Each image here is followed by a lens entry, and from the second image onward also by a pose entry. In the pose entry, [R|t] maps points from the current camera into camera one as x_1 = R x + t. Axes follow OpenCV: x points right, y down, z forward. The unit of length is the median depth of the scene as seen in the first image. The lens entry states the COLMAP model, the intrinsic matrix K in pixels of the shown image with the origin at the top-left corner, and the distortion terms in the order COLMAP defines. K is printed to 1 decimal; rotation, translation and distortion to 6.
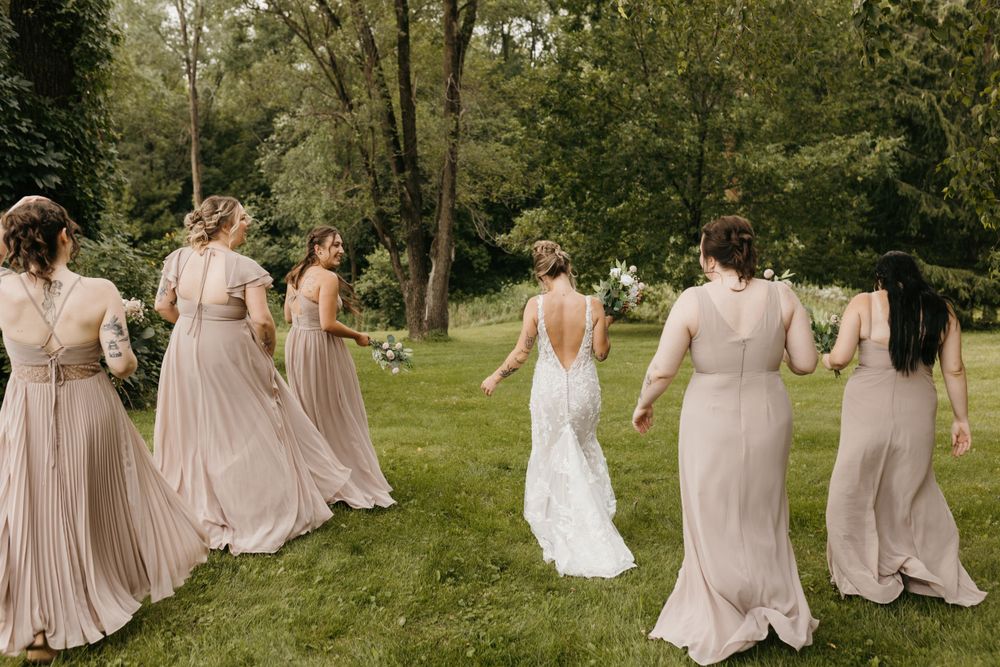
lens RADIAL K [[949.2, 0, 502.7], [0, 949.2, 324.3], [0, 0, 1]] dist [0.005523, 0.000000]
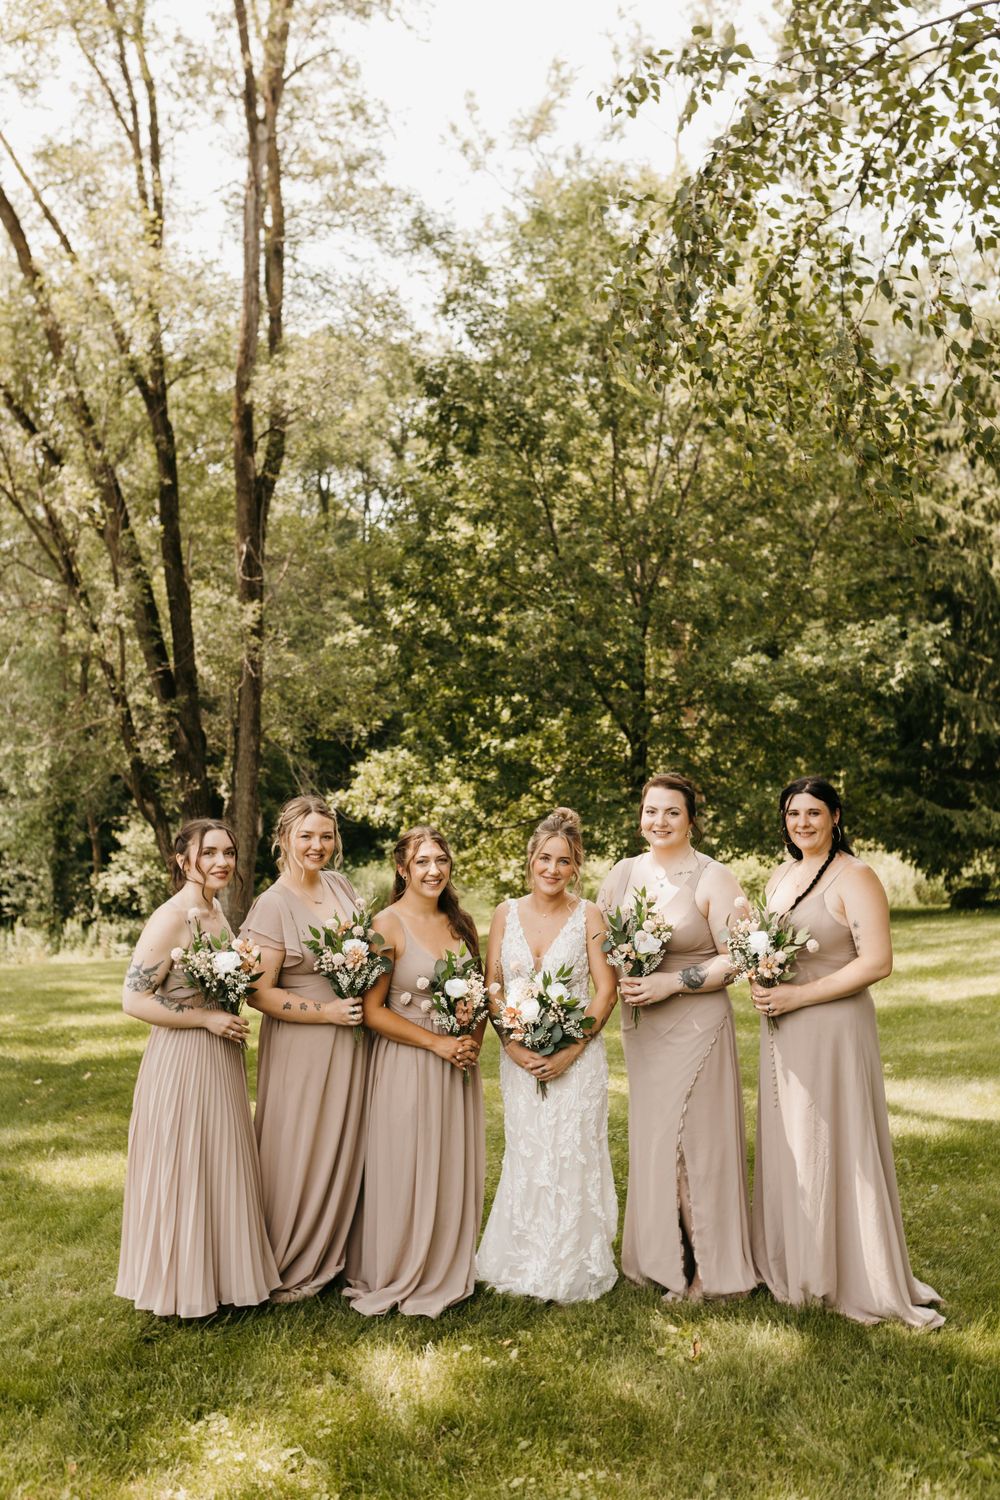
lens RADIAL K [[1423.7, 0, 499.1], [0, 1423.7, 765.5], [0, 0, 1]] dist [0.005523, 0.000000]
pose [[0.992175, -0.037756, 0.119005, -0.006762], [0.050493, 0.993094, -0.105901, -0.007345], [-0.114185, 0.111082, 0.987230, 0.068179]]
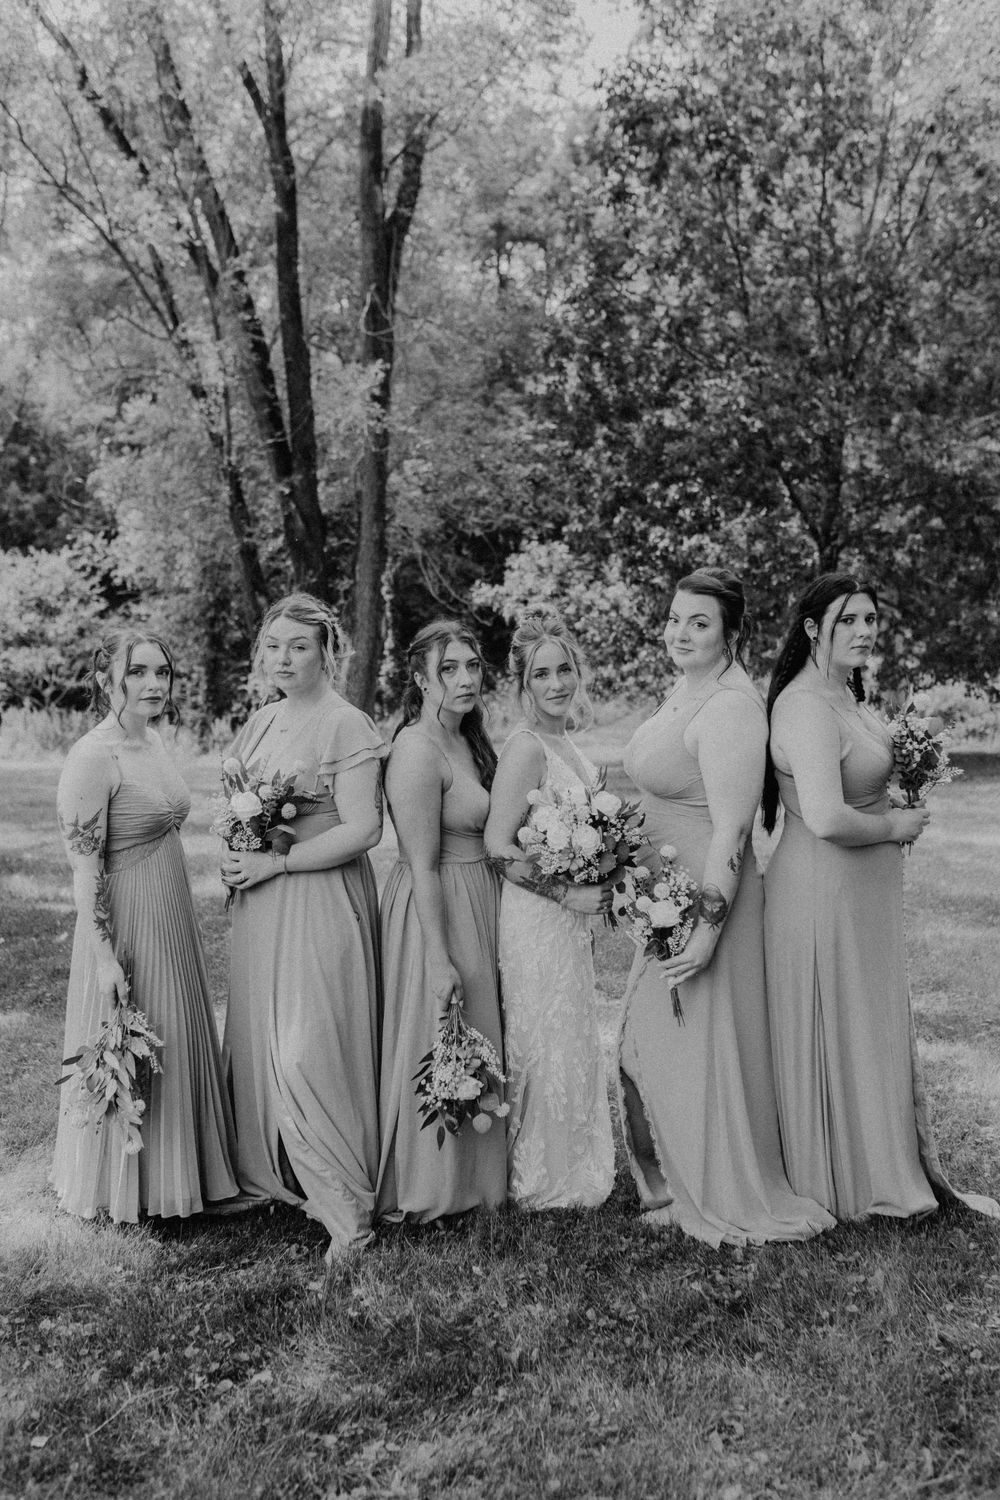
lens RADIAL K [[1368.4, 0, 488.1], [0, 1368.4, 759.4], [0, 0, 1]] dist [-0.001828, 0.000000]
pose [[0.999691, -0.006375, -0.024025, 0.023197], [0.006907, 0.999732, 0.022105, -0.015623], [0.023877, -0.022264, 0.999467, 0.215658]]
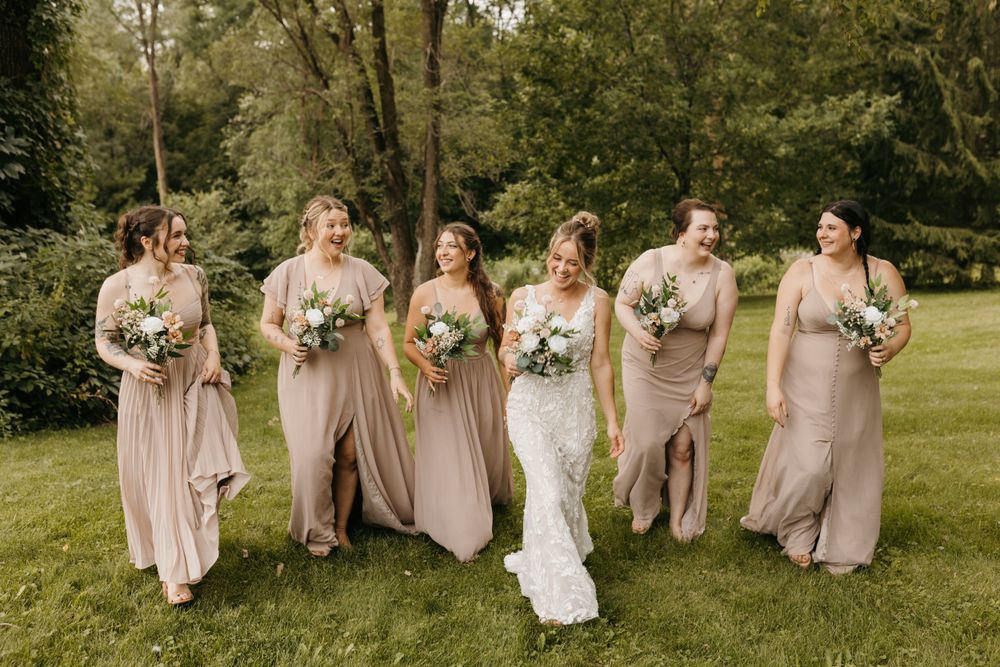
lens RADIAL K [[949.2, 0, 507.7], [0, 949.2, 335.7], [0, 0, 1]] dist [0.005523, 0.000000]
pose [[0.998551, -0.042557, 0.032928, -0.018403], [0.041293, 0.998418, 0.038171, -0.004052], [-0.034500, -0.036756, 0.998729, 0.033387]]
